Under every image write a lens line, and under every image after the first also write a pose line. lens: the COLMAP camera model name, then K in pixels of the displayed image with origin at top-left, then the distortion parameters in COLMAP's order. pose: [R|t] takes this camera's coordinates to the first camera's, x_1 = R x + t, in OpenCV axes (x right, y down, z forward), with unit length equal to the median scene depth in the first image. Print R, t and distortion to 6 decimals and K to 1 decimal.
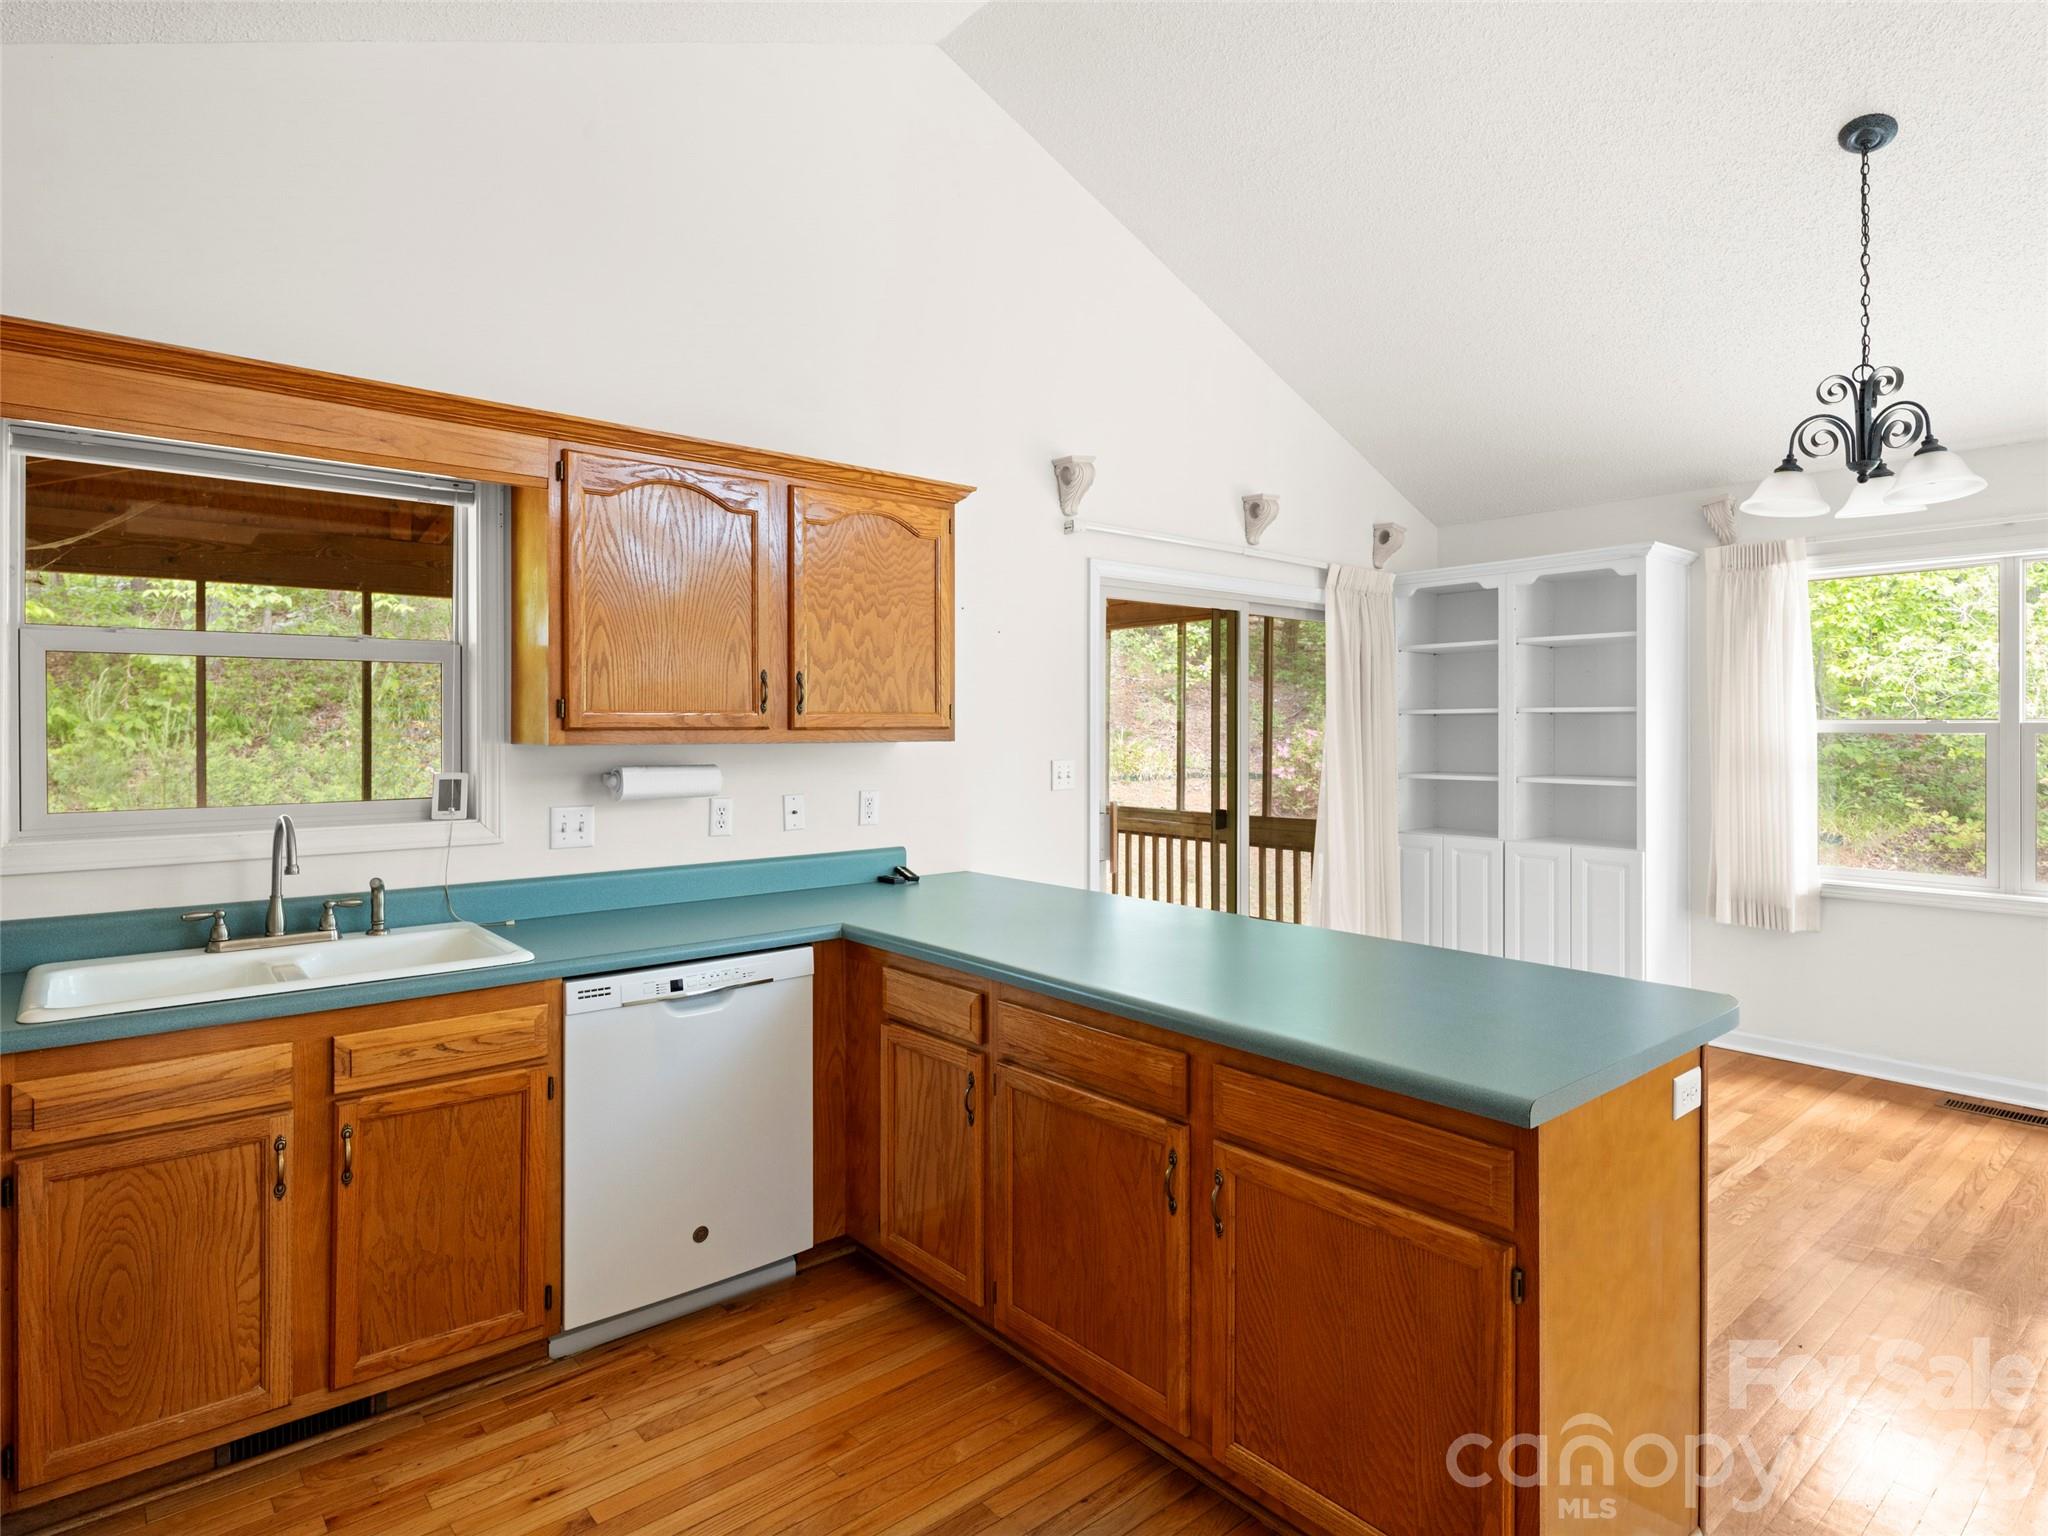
lens RADIAL K [[1112.4, 0, 1006.4], [0, 1112.4, 723.1], [0, 0, 1]] dist [0.004775, -0.005246]
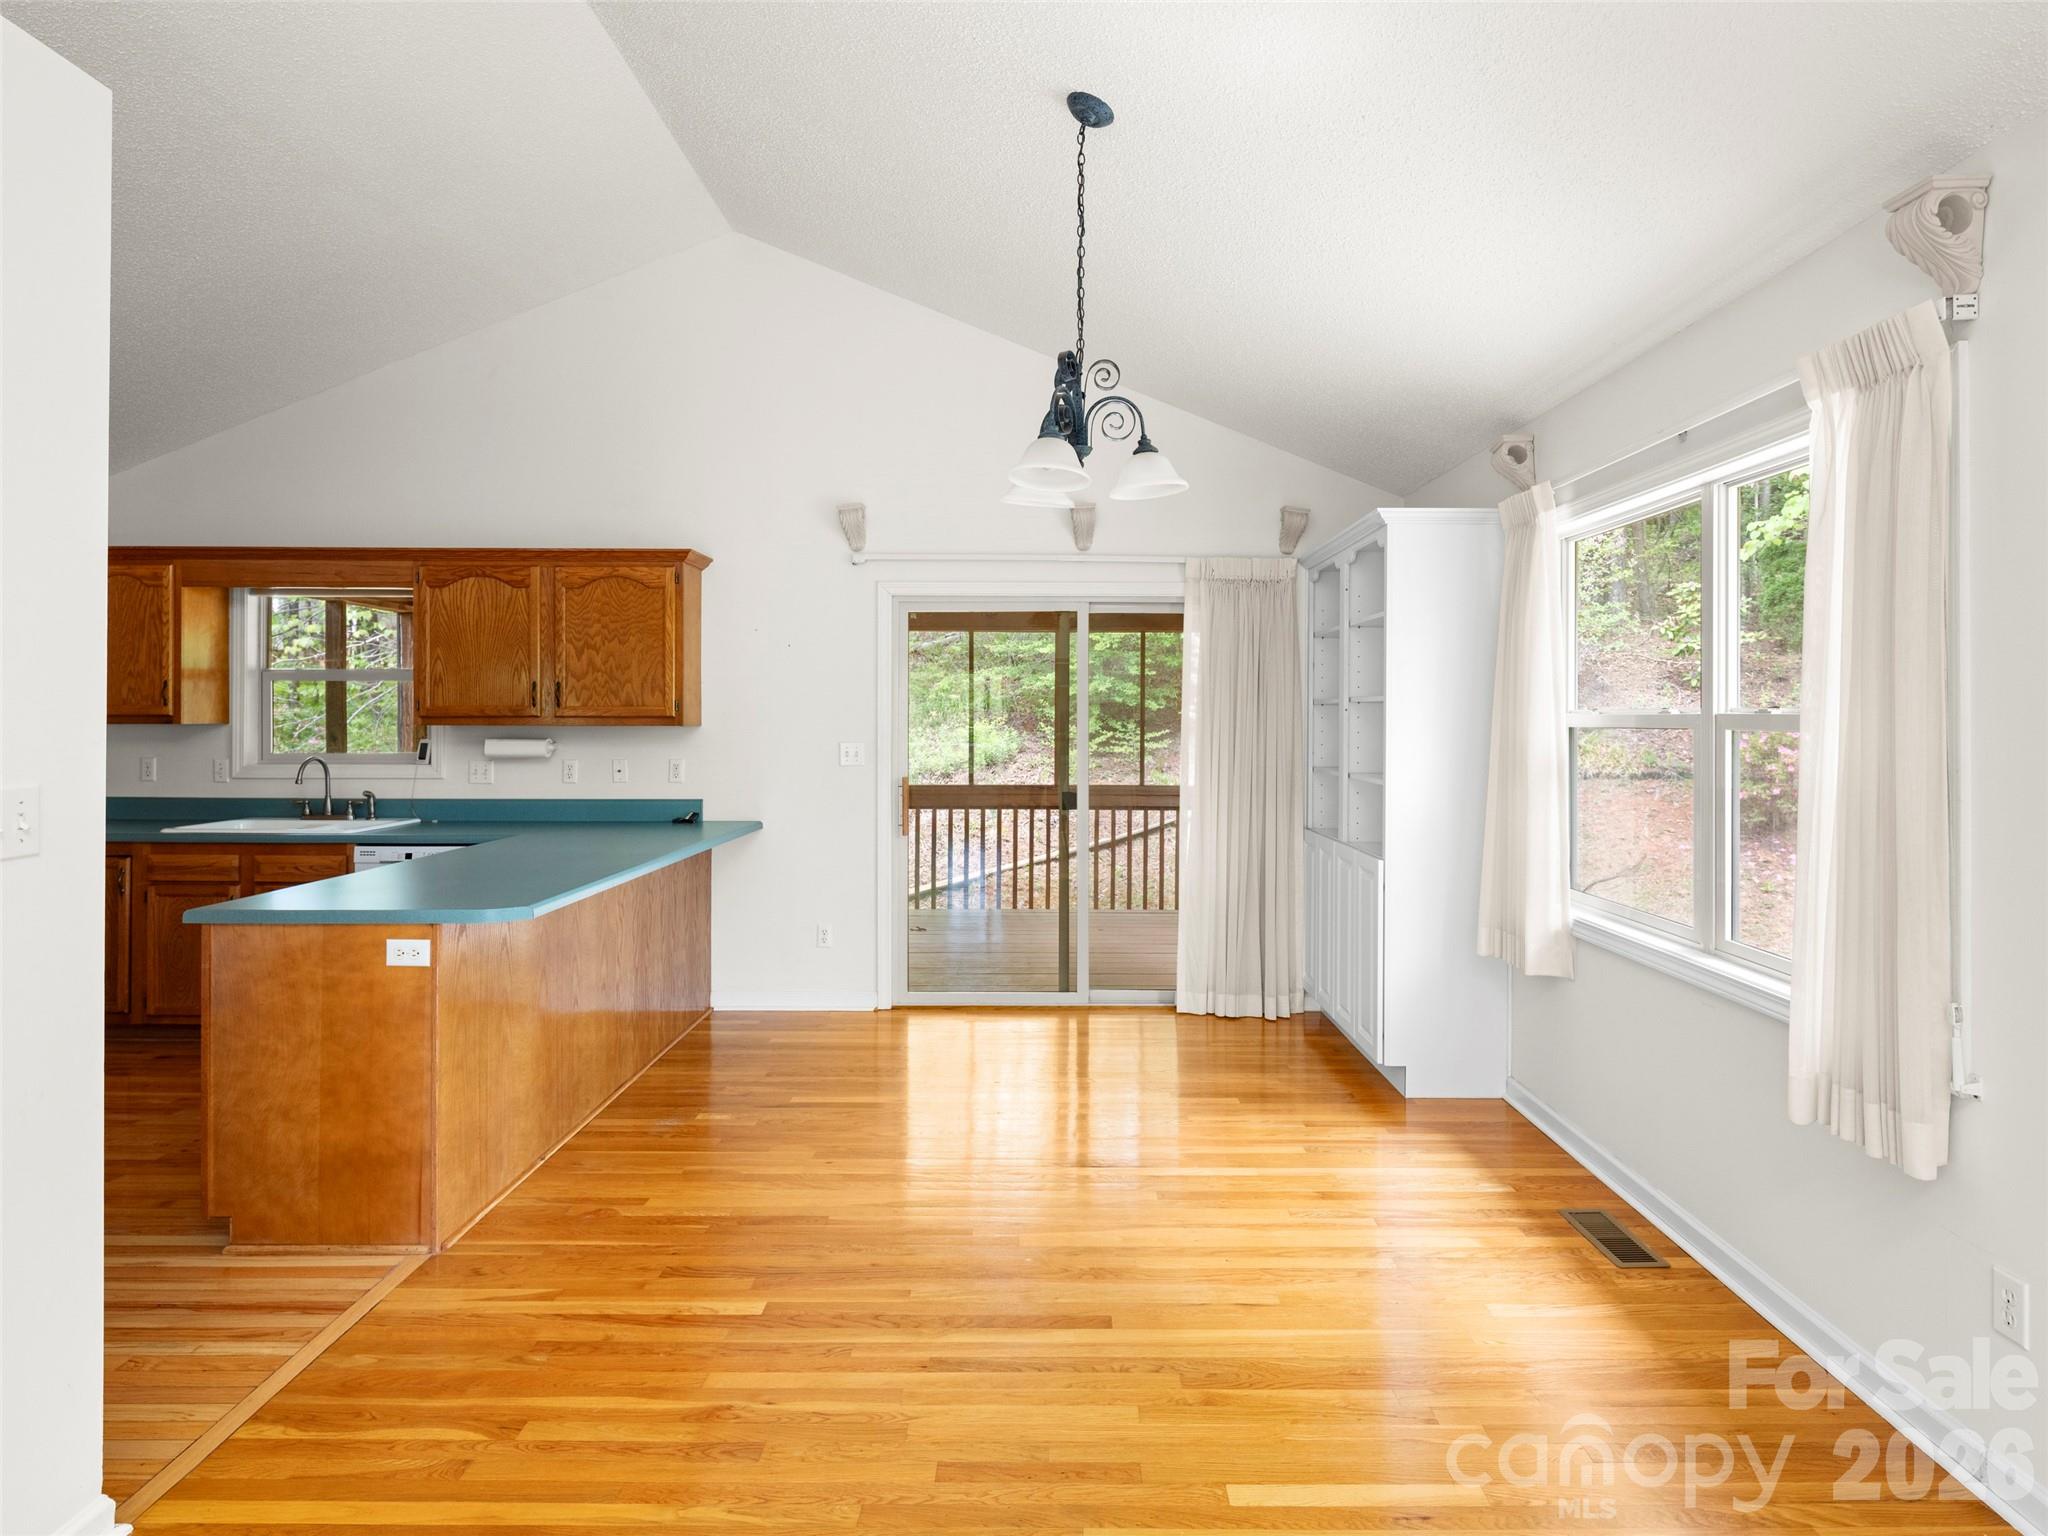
lens RADIAL K [[1112.4, 0, 1019.0], [0, 1112.4, 701.1], [0, 0, 1]] dist [0.004775, -0.005246]
pose [[0.755612, -0.004171, -0.655006, 1.329608], [0.001012, 0.999986, -0.005200, -0.008346], [0.655018, 0.003266, 0.755606, 0.213392]]
